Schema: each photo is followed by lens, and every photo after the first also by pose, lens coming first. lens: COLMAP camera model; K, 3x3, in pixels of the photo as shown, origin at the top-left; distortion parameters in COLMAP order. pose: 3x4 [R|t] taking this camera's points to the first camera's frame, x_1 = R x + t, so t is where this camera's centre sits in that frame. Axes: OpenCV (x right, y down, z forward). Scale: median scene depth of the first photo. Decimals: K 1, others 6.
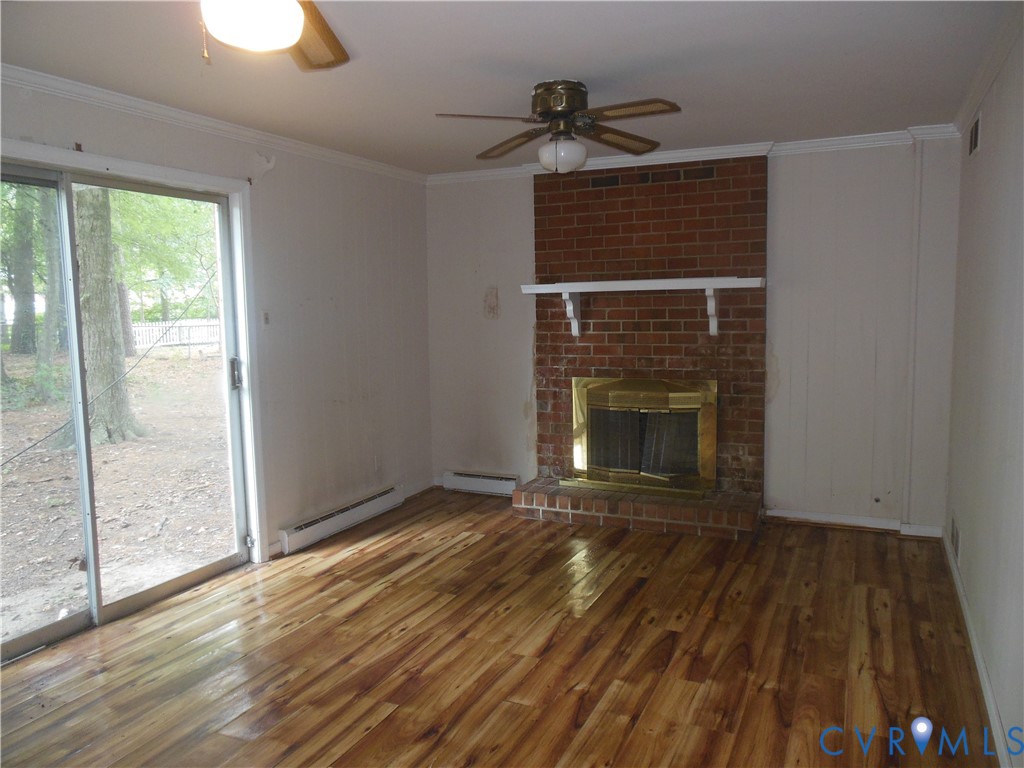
lens RADIAL K [[776.4, 0, 514.6], [0, 776.4, 394.2], [0, 0, 1]] dist [-0.006636, 0.021637]
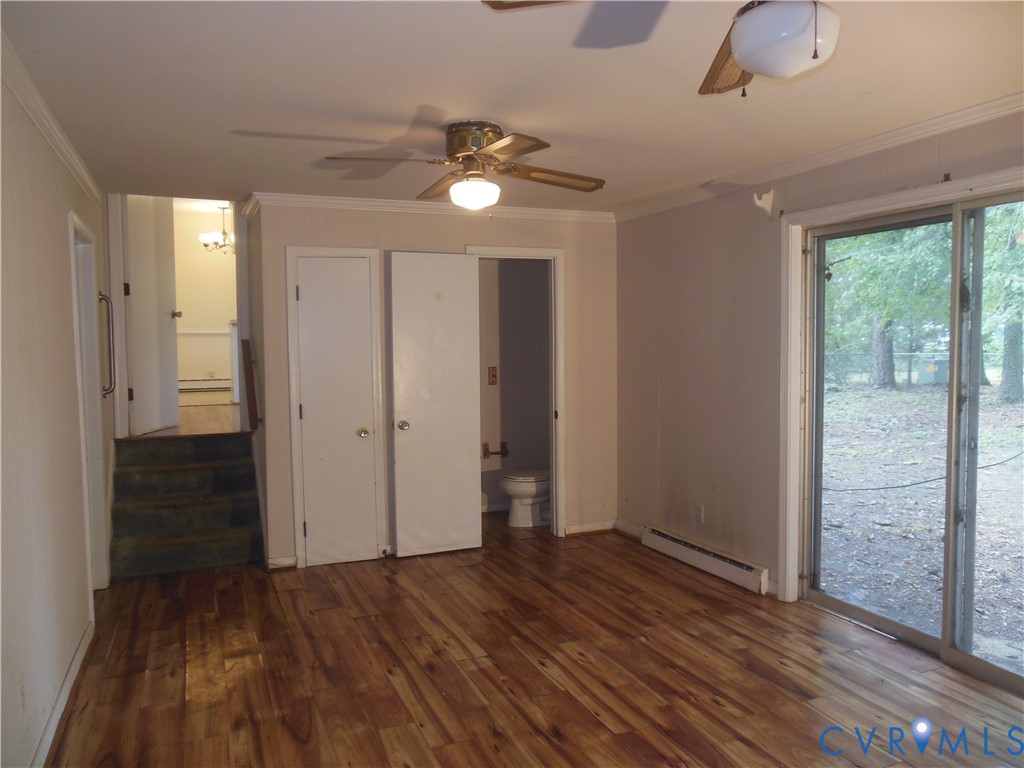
lens RADIAL K [[776.4, 0, 515.5], [0, 776.4, 376.8], [0, 0, 1]] dist [-0.006636, 0.021637]
pose [[-0.680364, 0.044219, -0.731539, 0.638896], [-0.072436, 0.989233, 0.127164, -0.170741], [0.729286, 0.139507, -0.669835, 1.479793]]
